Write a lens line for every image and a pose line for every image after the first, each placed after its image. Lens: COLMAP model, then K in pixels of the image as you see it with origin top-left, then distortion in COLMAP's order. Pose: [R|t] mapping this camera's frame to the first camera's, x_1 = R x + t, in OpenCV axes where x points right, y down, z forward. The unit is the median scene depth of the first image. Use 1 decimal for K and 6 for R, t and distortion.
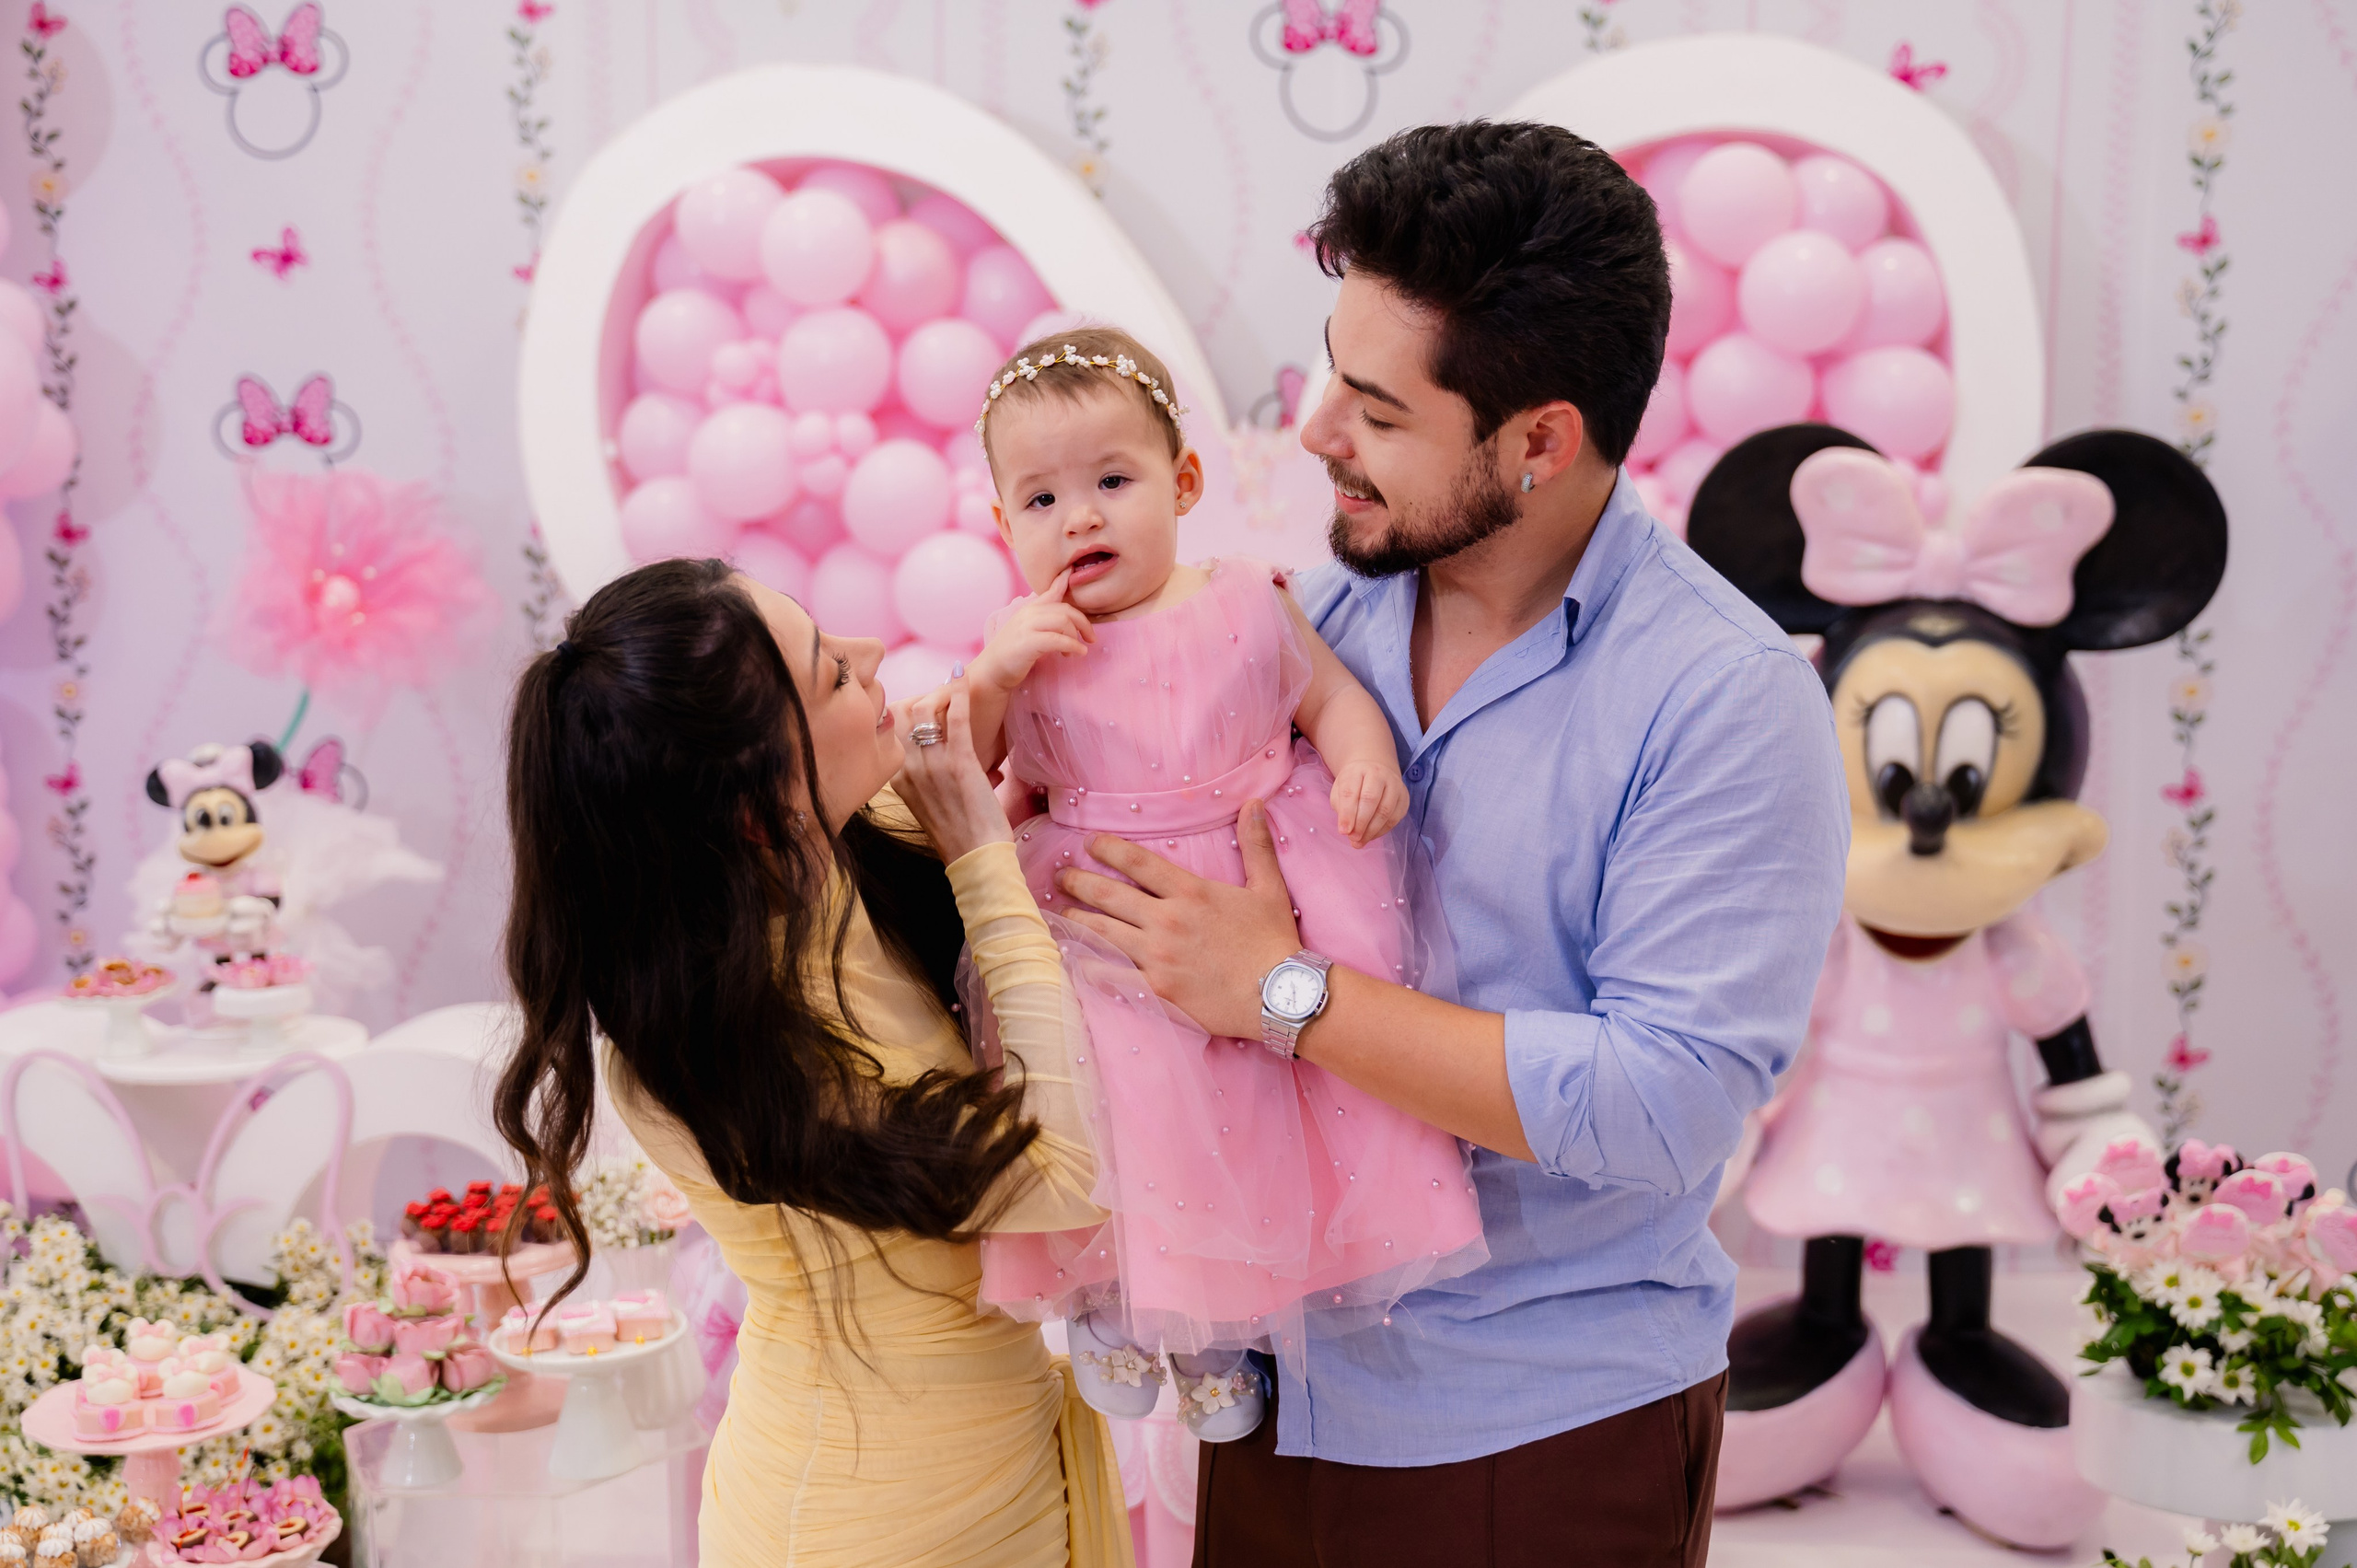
lens RADIAL K [[2743.8, 0, 1192.0], [0, 2743.8, 762.4], [0, 0, 1]] dist [0.014004, -0.032729]
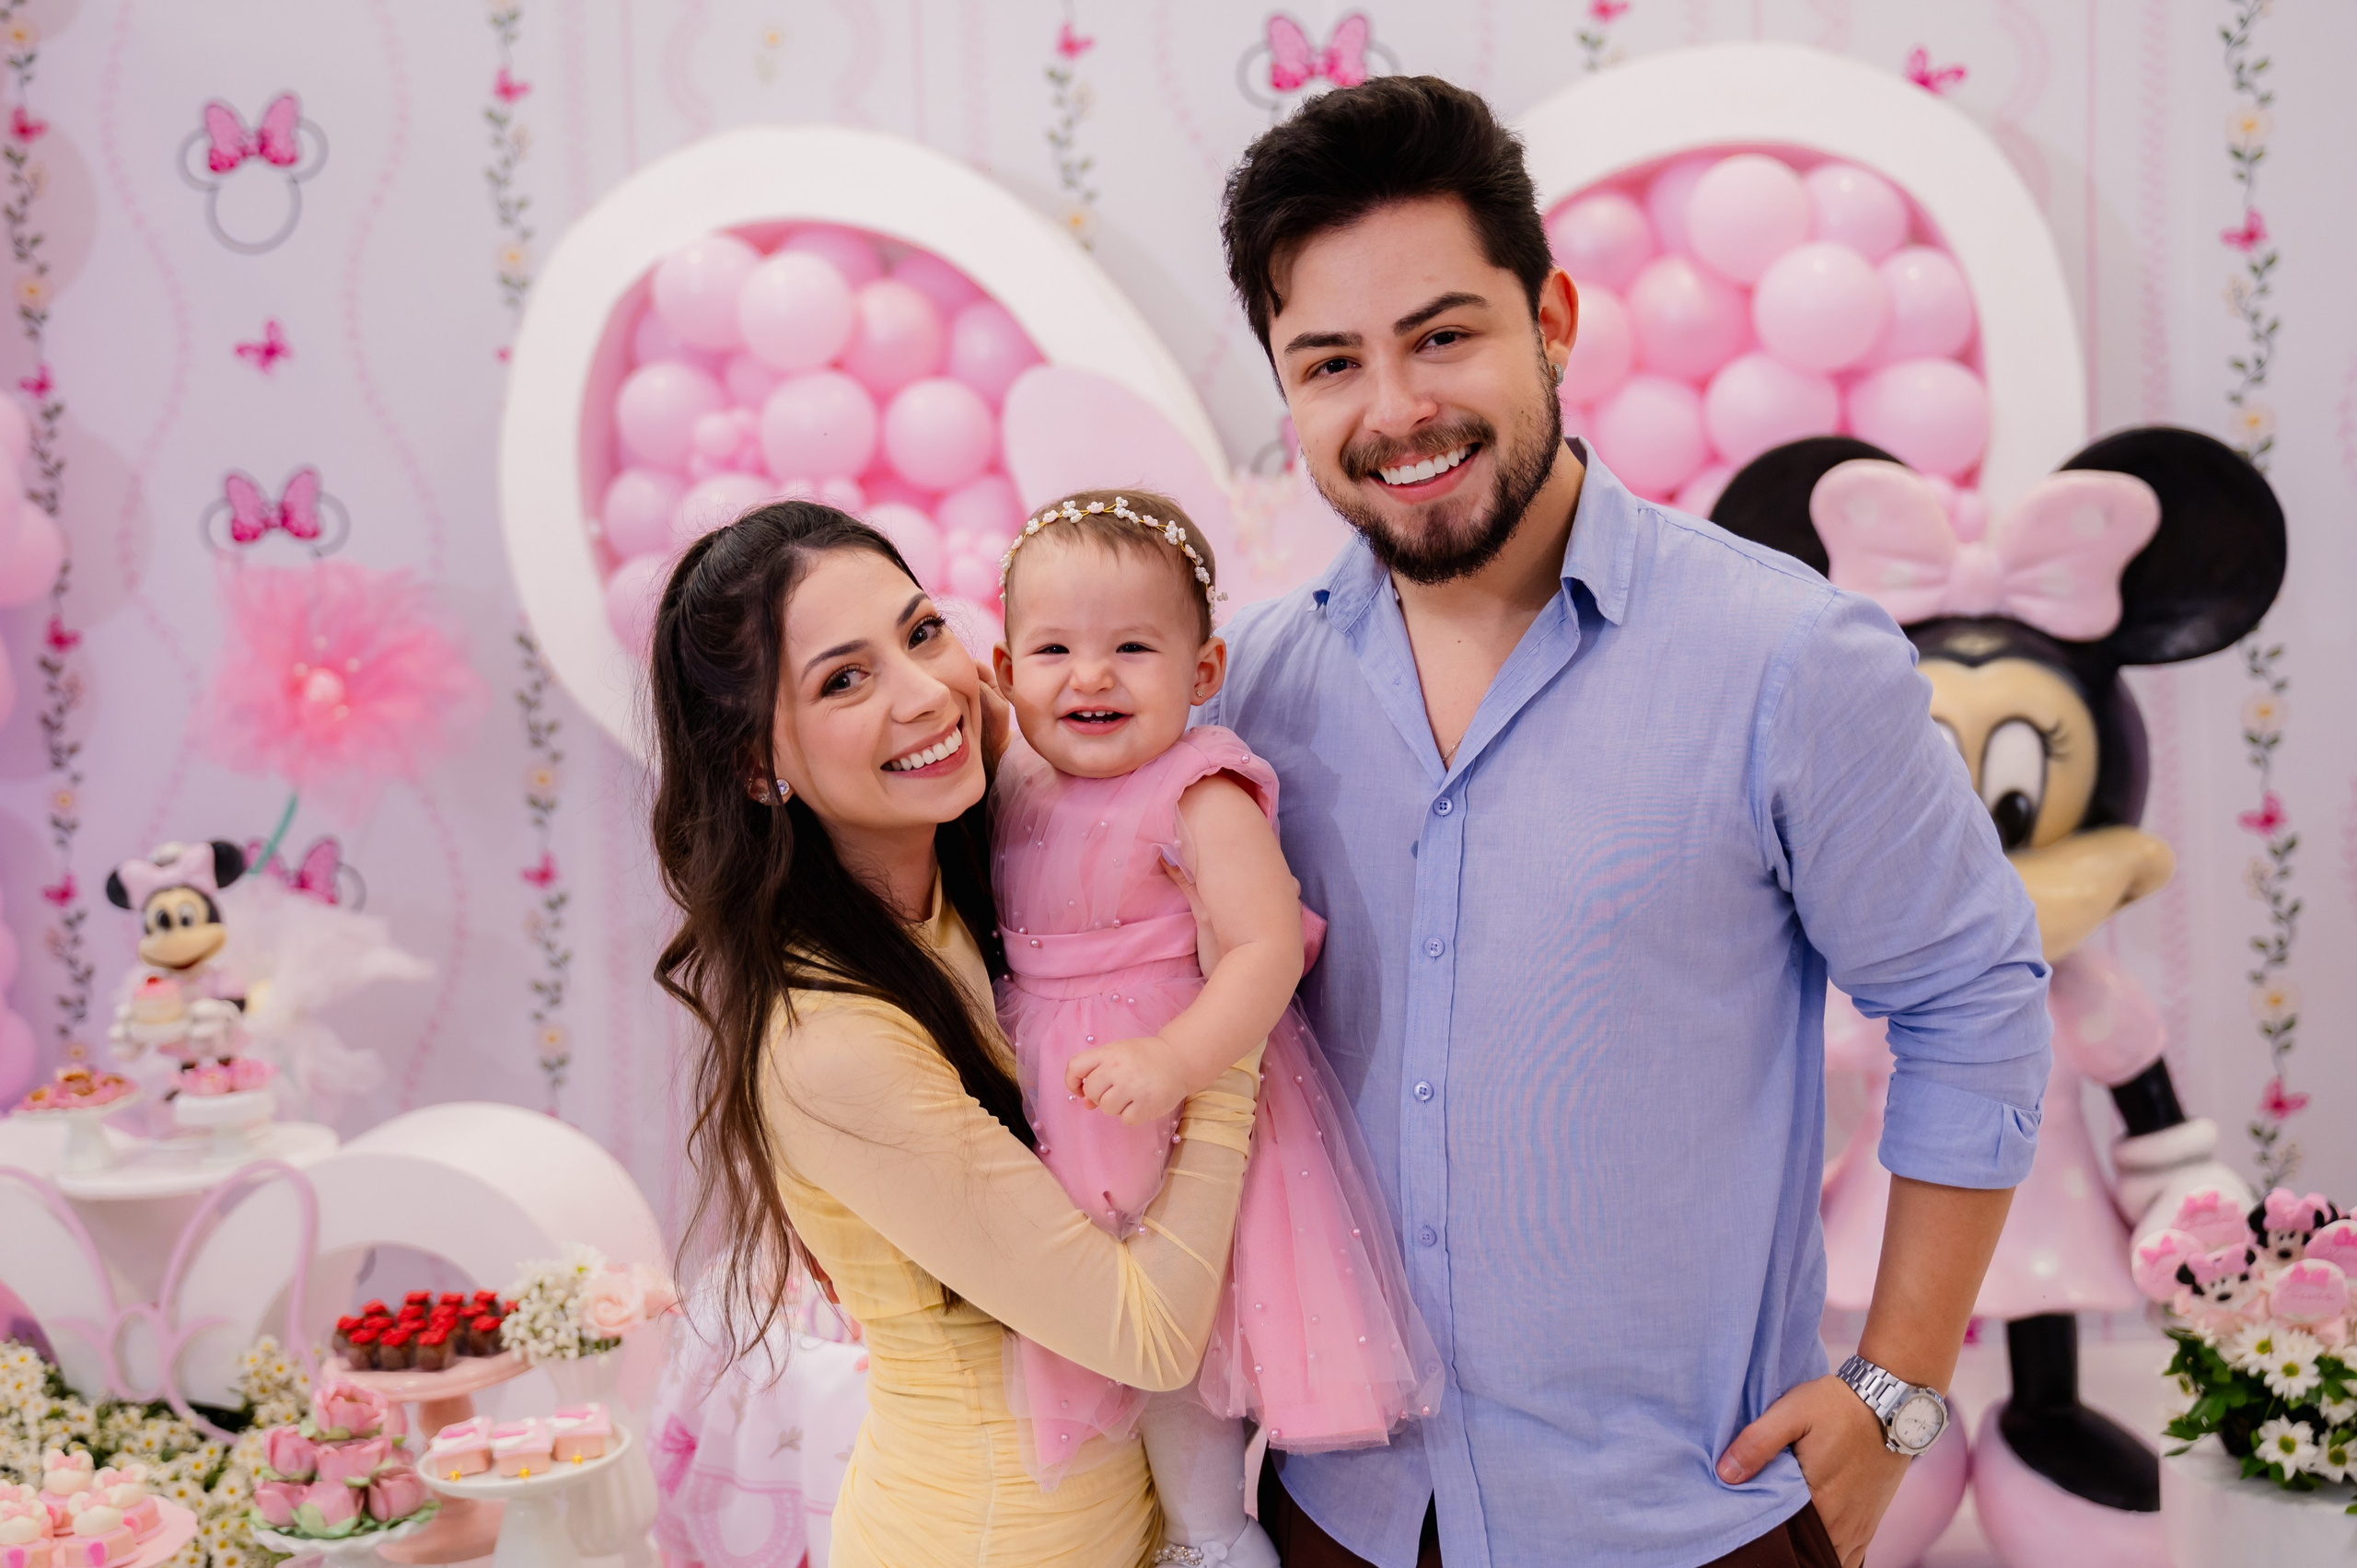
lens RADIAL K [[2760.7, 0, 1120.2], [0, 2760.7, 706.3], [0, 0, 1]] dist [0.012588, -0.027877]
pose [[0.997943, -0.040417, -0.049752, 0.025668], [0.037854, 0.997959, -0.051438, 0.008126], [0.051729, 0.049449, 0.997436, 0.046106]]
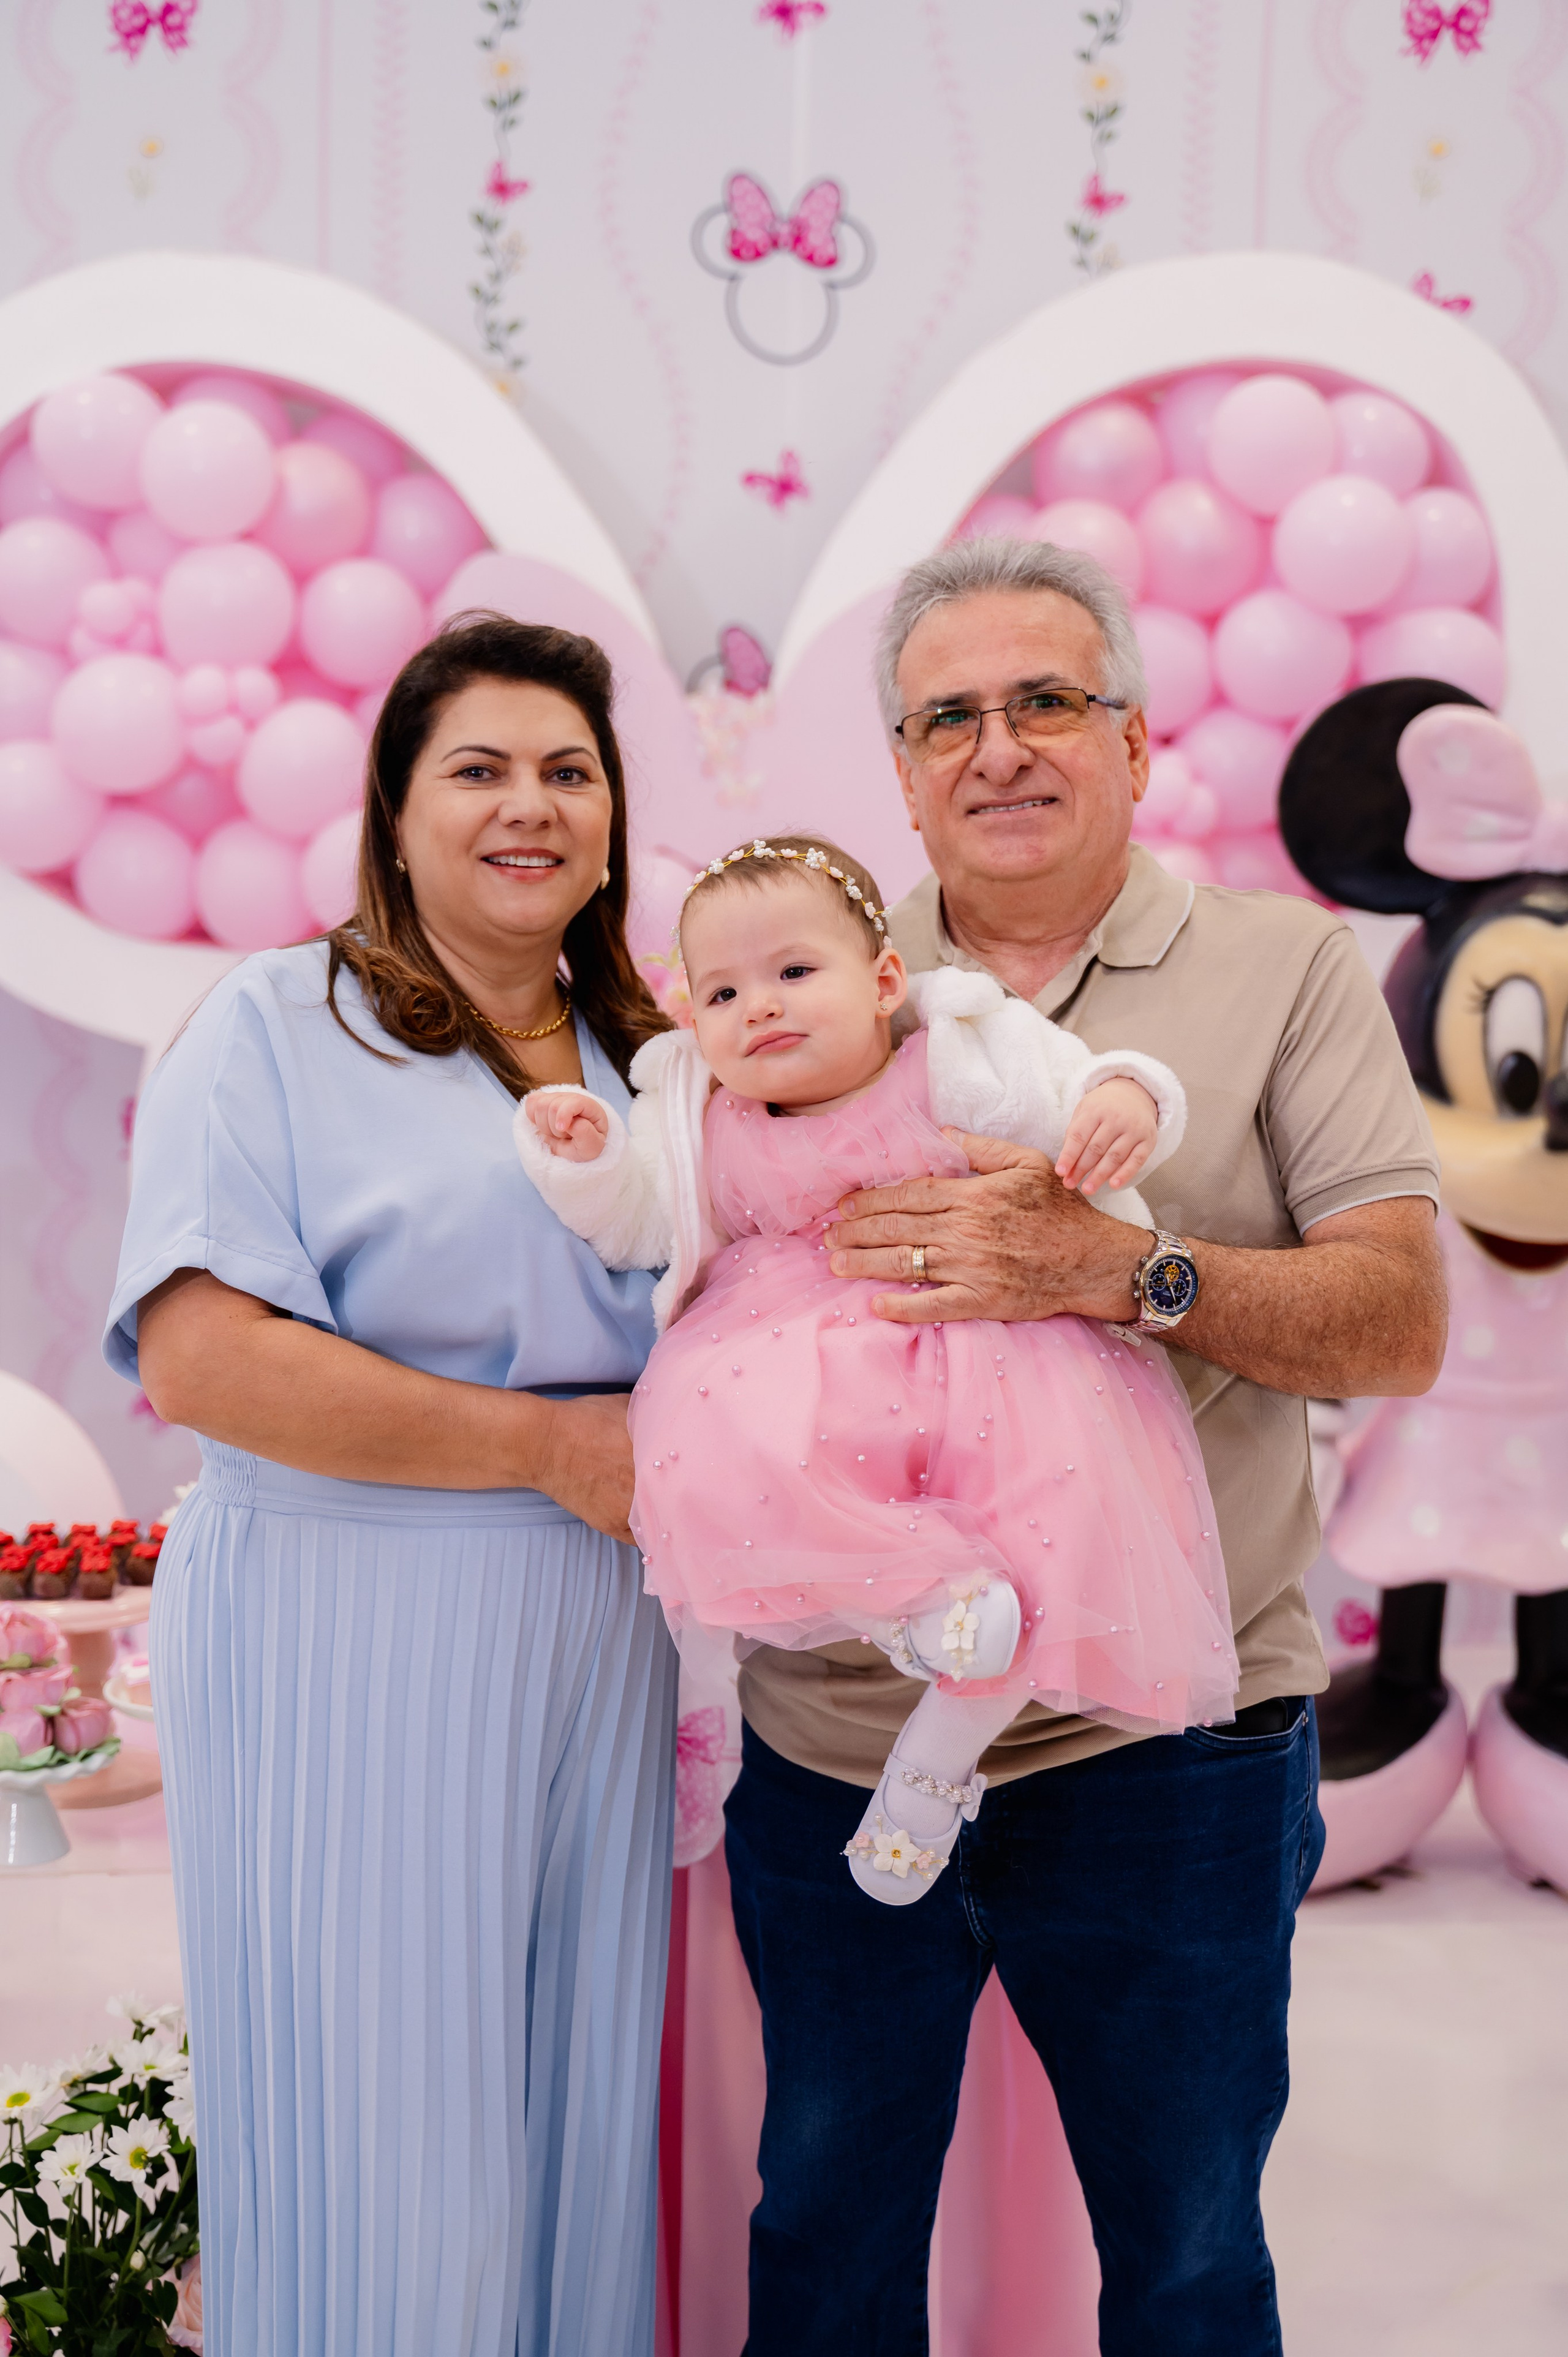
lens RADIAL K [[3244.9, 0, 812.0], [0, 3244.9, 1177.7], [0, 0, 1]] dist [0.034044, -0.113758]
pose [[0.988636, -0.009214, 0.150044, -0.128179], [0.007956, 0.999928, 0.008979, 0.028363], [-0.150116, -0.007683, 0.988638, -0.025719]]
